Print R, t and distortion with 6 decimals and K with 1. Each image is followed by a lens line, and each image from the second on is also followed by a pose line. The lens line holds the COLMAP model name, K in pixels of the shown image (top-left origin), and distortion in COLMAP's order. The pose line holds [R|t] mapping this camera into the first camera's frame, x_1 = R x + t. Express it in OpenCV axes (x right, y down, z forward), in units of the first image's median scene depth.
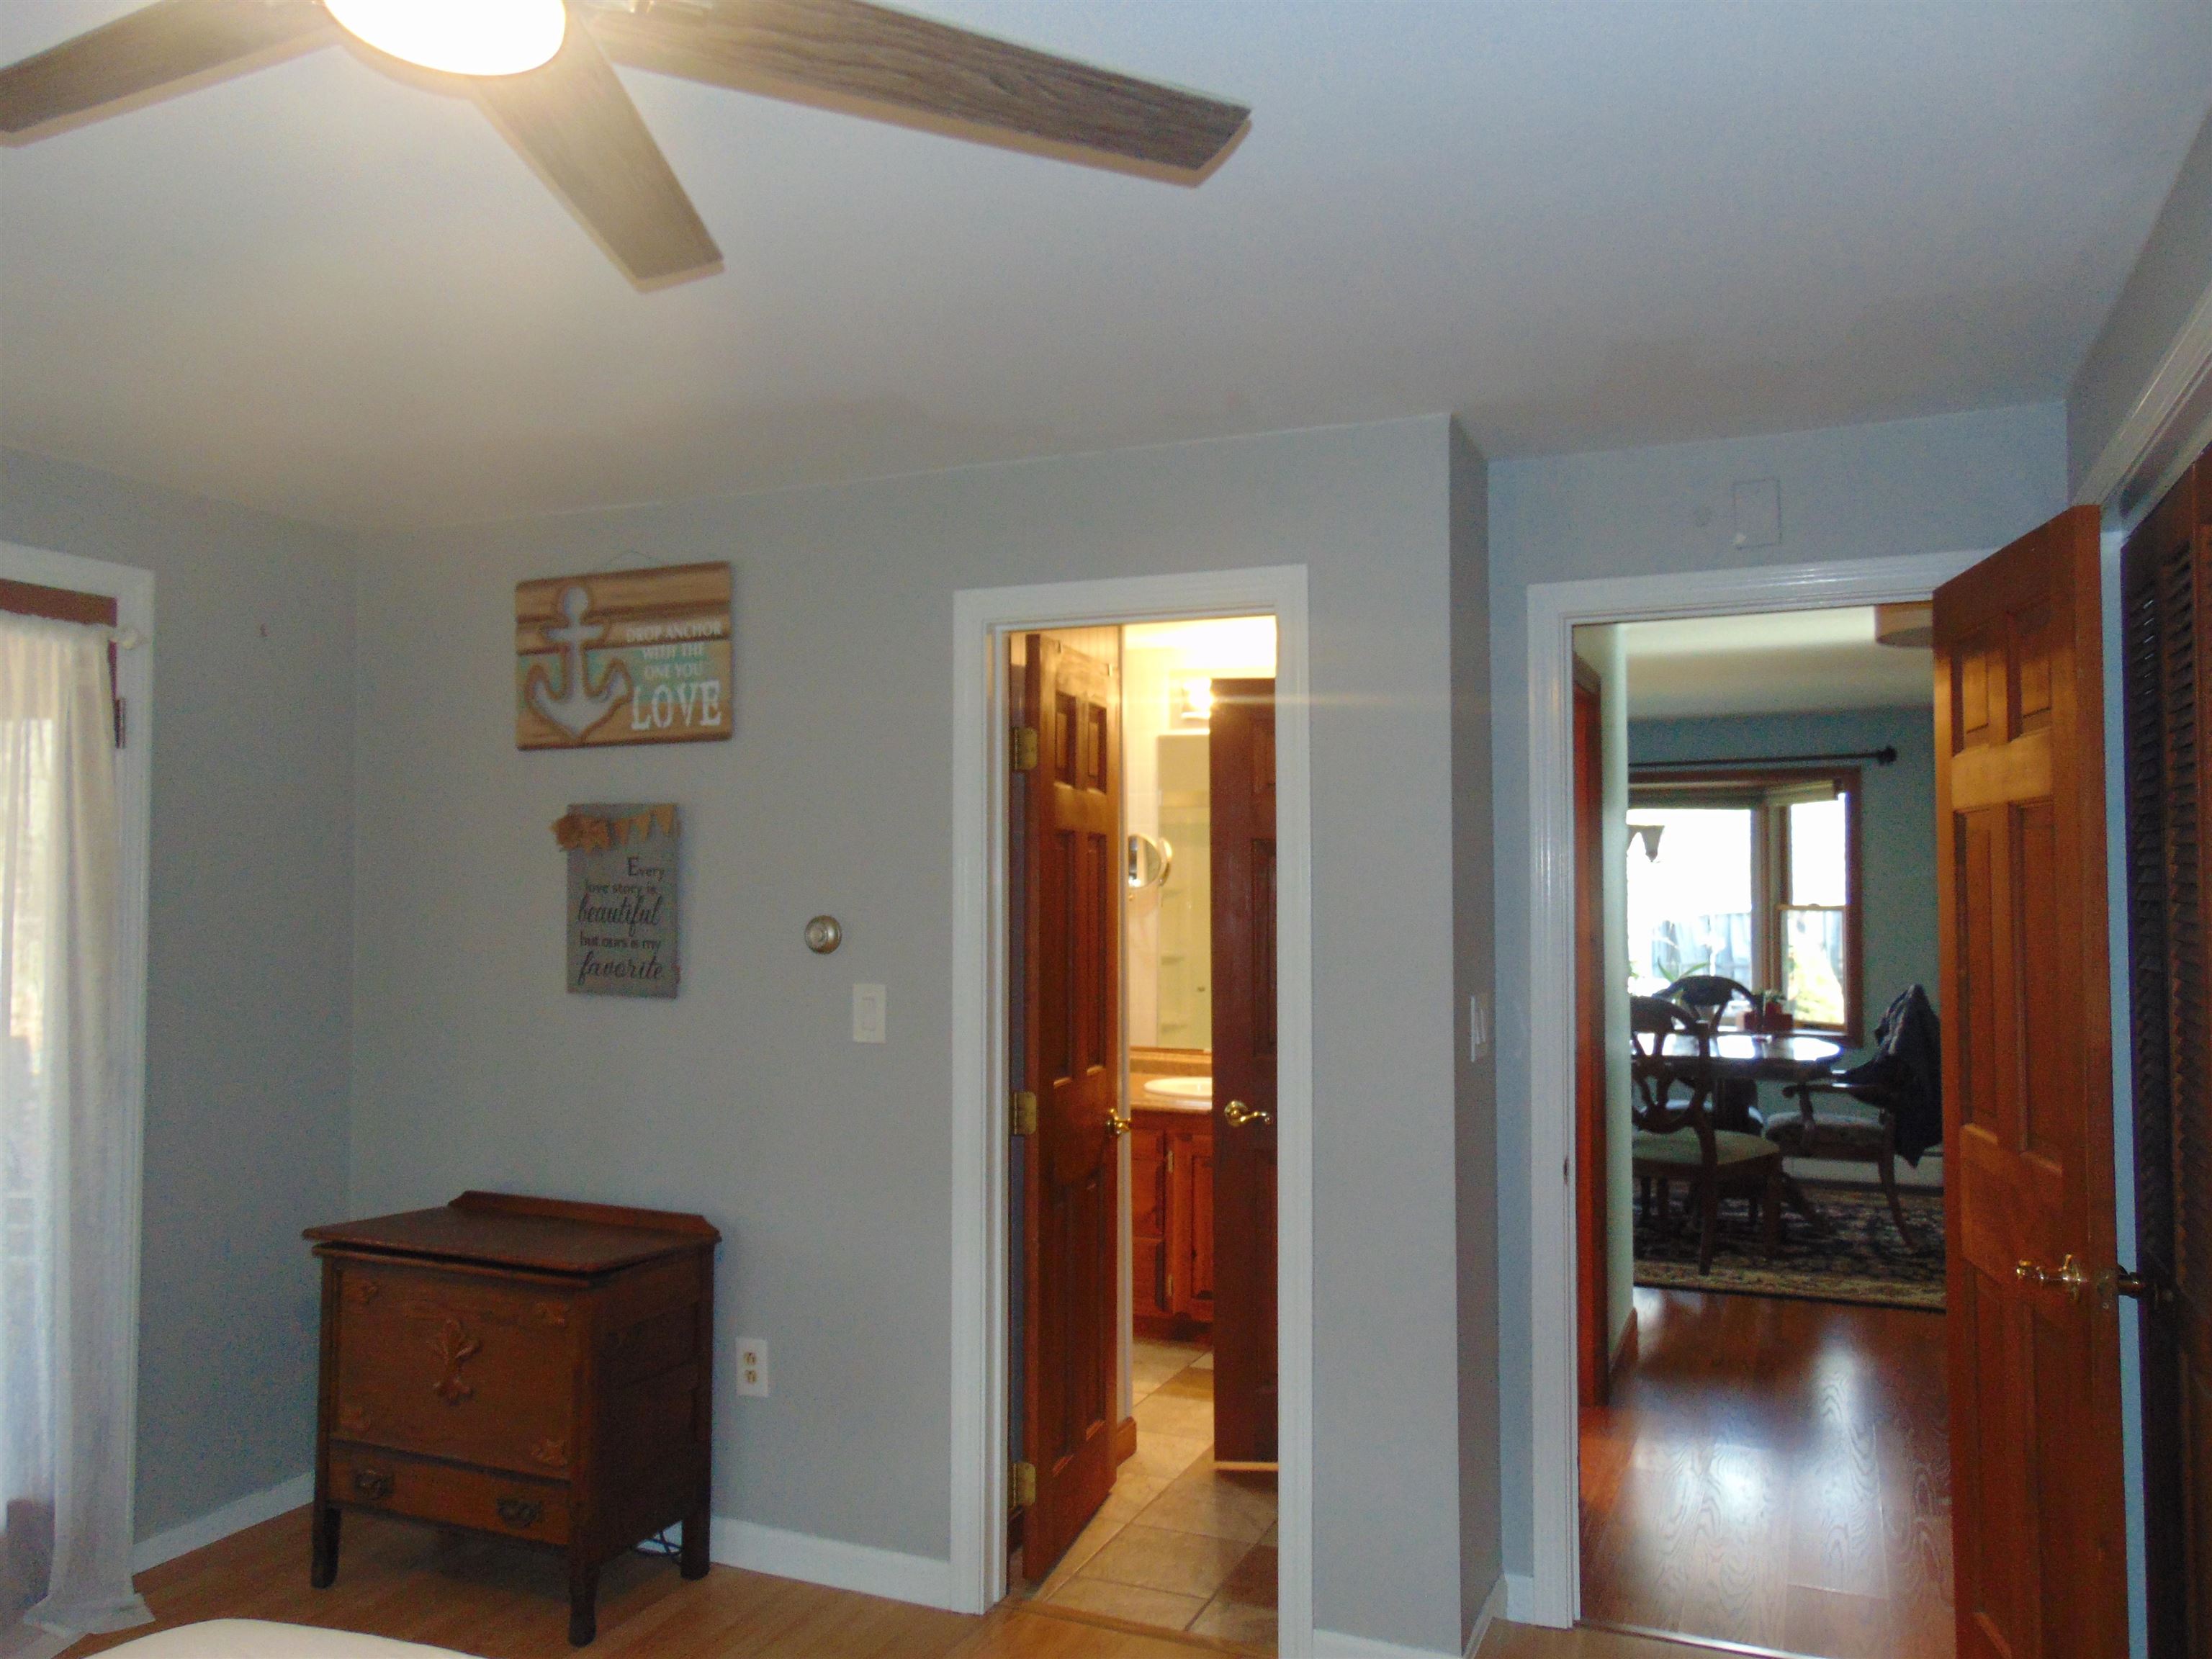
lens RADIAL K [[1668.1, 0, 1094.8], [0, 1668.1, 828.6], [0, 0, 1]] dist [-0.018786, 0.034542]
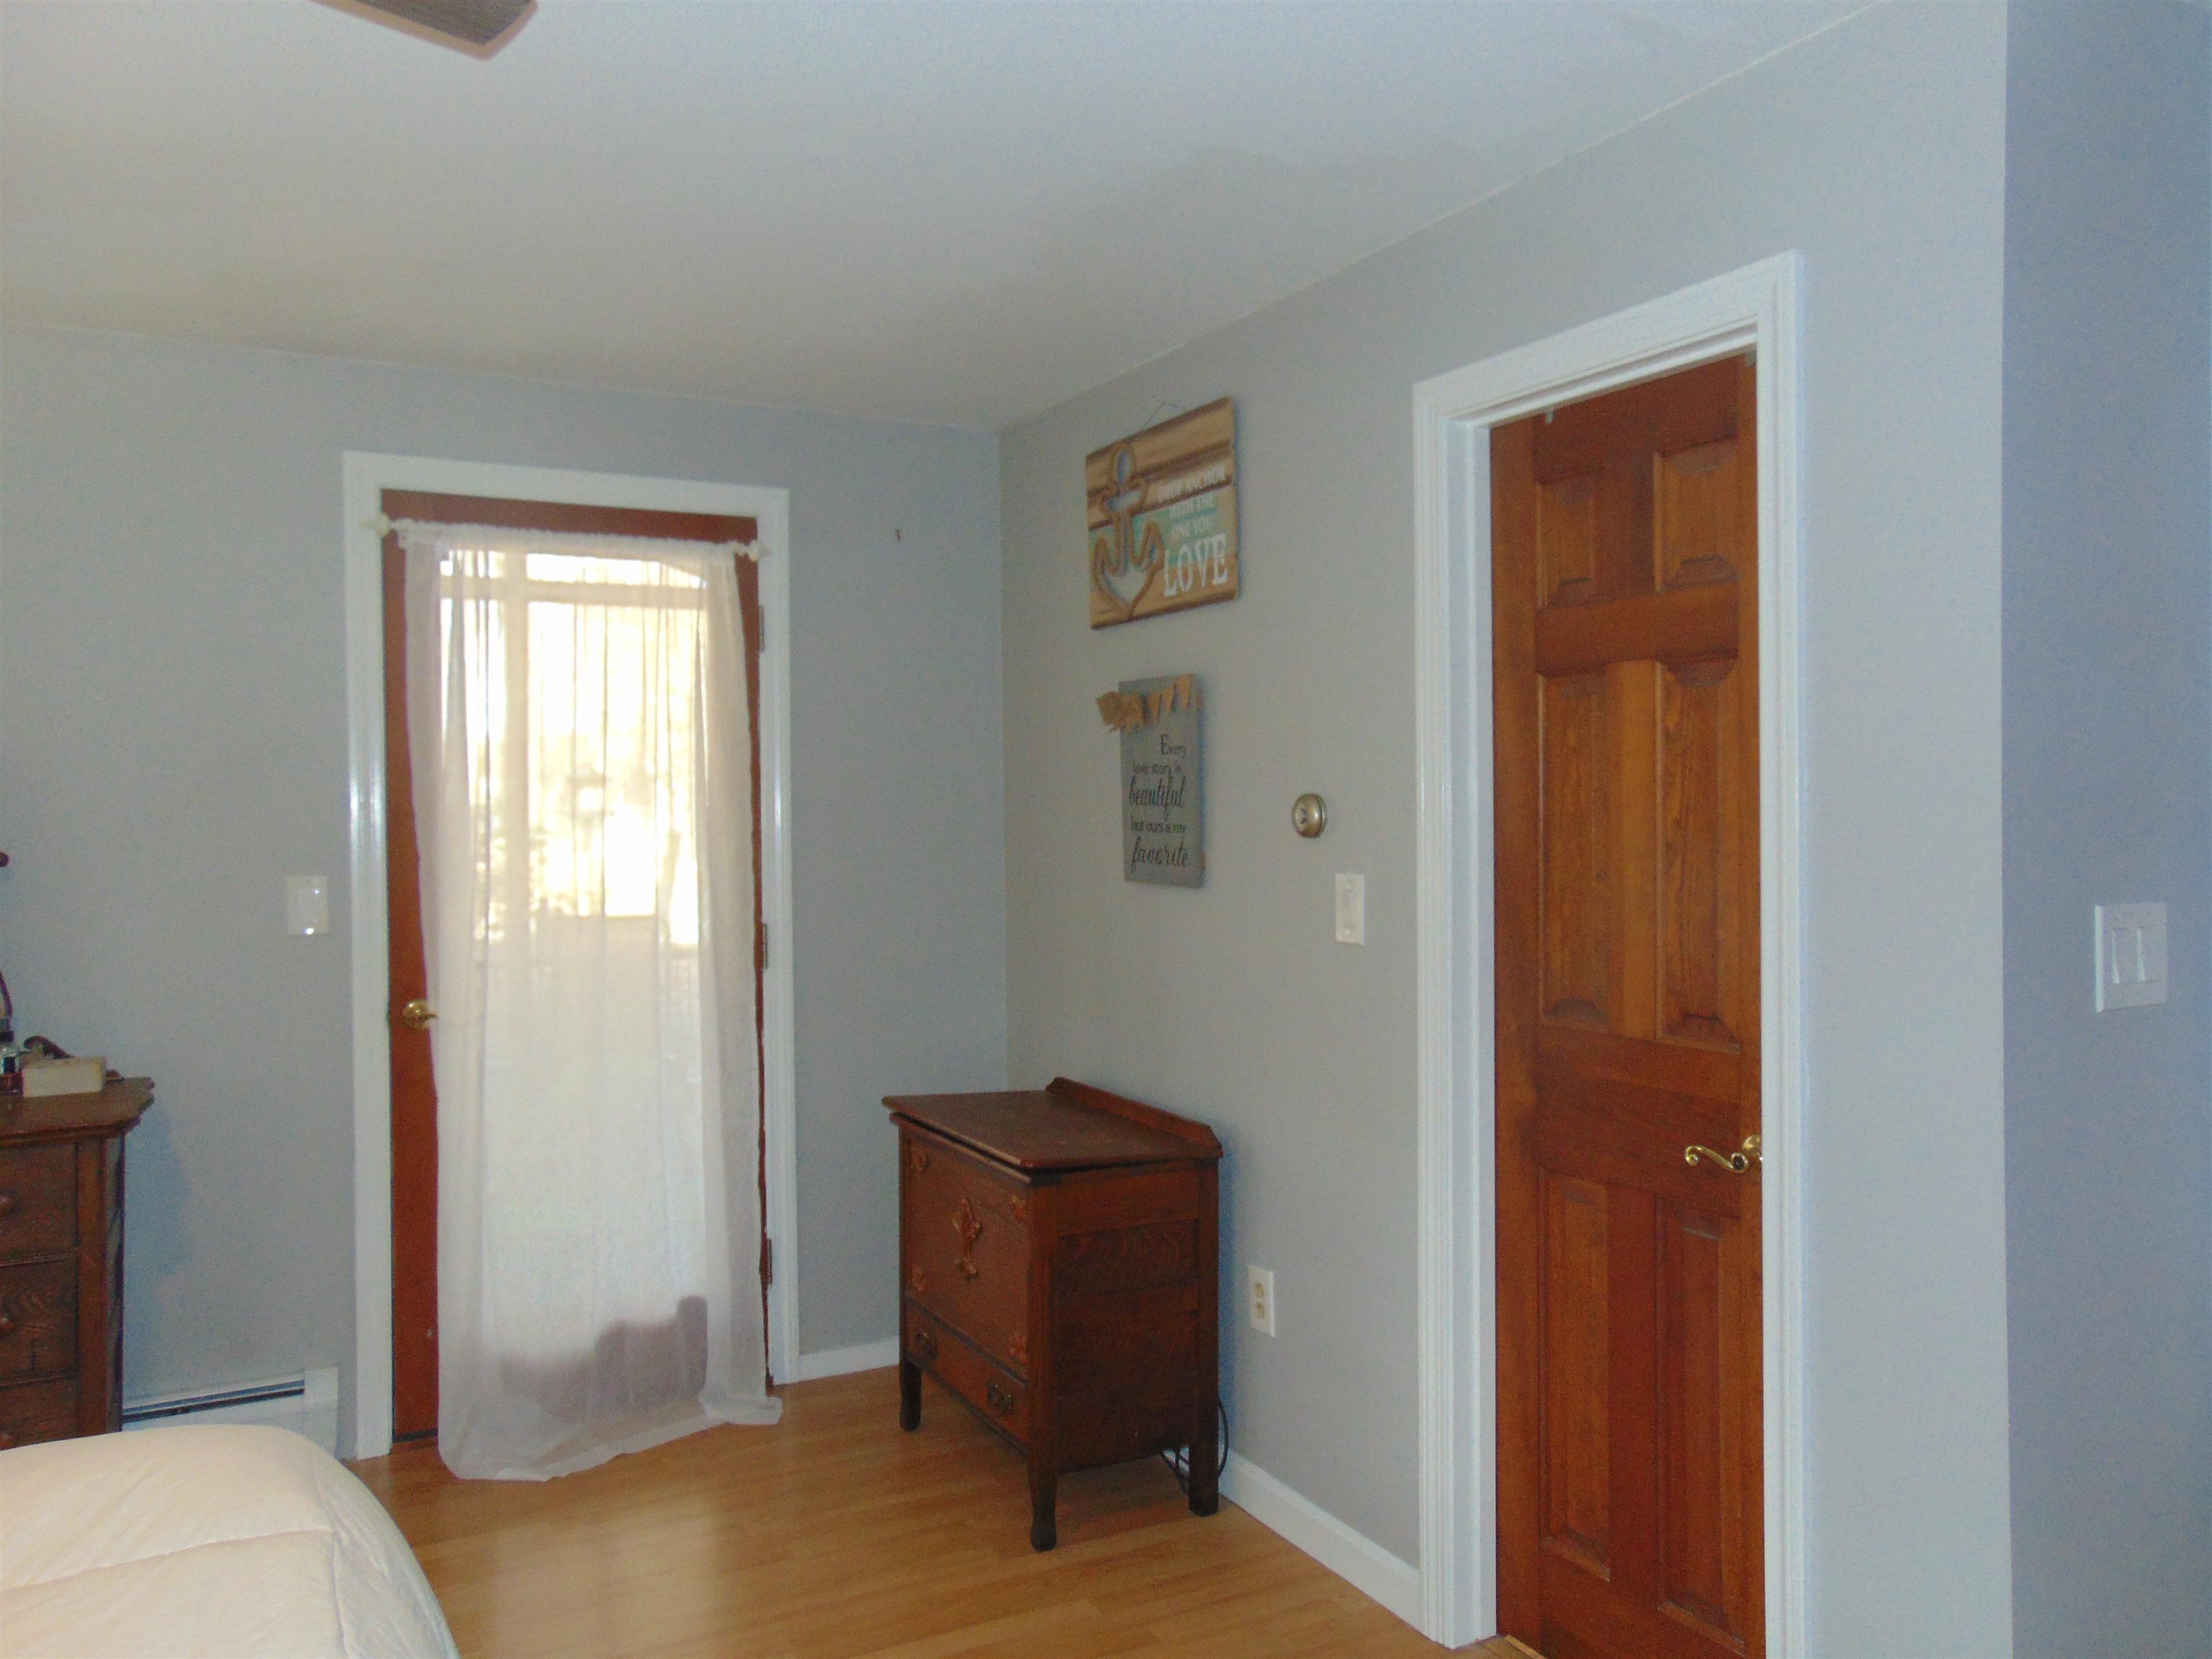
lens RADIAL K [[1668.1, 0, 1107.9], [0, 1668.1, 834.3], [0, 0, 1]] dist [-0.018786, 0.034542]
pose [[0.783484, 0.001410, -0.621410, 0.276136], [0.033226, 0.998472, 0.044157, 0.030404], [0.620523, -0.055243, 0.782240, 0.252754]]
